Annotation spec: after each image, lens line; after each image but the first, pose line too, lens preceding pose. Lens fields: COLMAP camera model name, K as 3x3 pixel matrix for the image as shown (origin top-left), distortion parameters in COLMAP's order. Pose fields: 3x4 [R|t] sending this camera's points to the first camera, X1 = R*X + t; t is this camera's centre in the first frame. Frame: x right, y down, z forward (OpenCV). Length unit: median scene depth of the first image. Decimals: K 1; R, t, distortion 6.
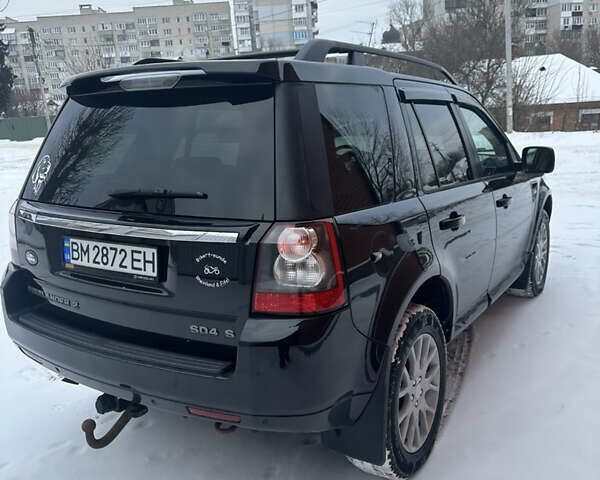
lens RADIAL K [[573.2, 0, 300.0], [0, 573.2, 240.0], [0, 0, 1]] dist [0.157367, -0.280425]
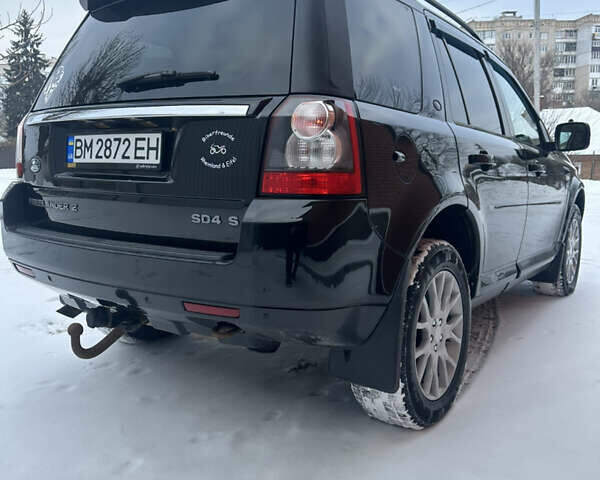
lens RADIAL K [[571.8, 0, 300.0], [0, 571.8, 234.6], [0, 0, 1]] dist [0.155643, -0.301278]
pose [[0.997812, 0.052438, -0.040269, 0.019024], [-0.055939, 0.994241, -0.091414, 0.237308], [0.035243, 0.093466, 0.994998, 0.092660]]
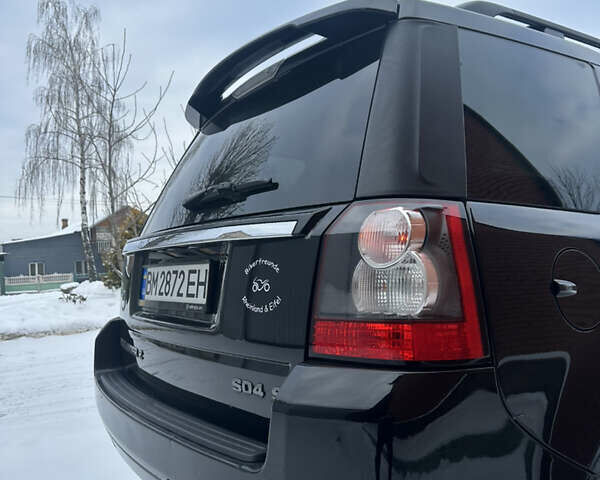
lens RADIAL K [[557.9, 0, 300.0], [0, 557.9, 240.0], [0, 0, 1]] dist [0.142151, -0.255920]
pose [[0.911422, -0.004203, -0.411451, 0.125456], [-0.103083, 0.965728, -0.238209, 0.131598], [0.398351, 0.259522, 0.879753, 0.415033]]
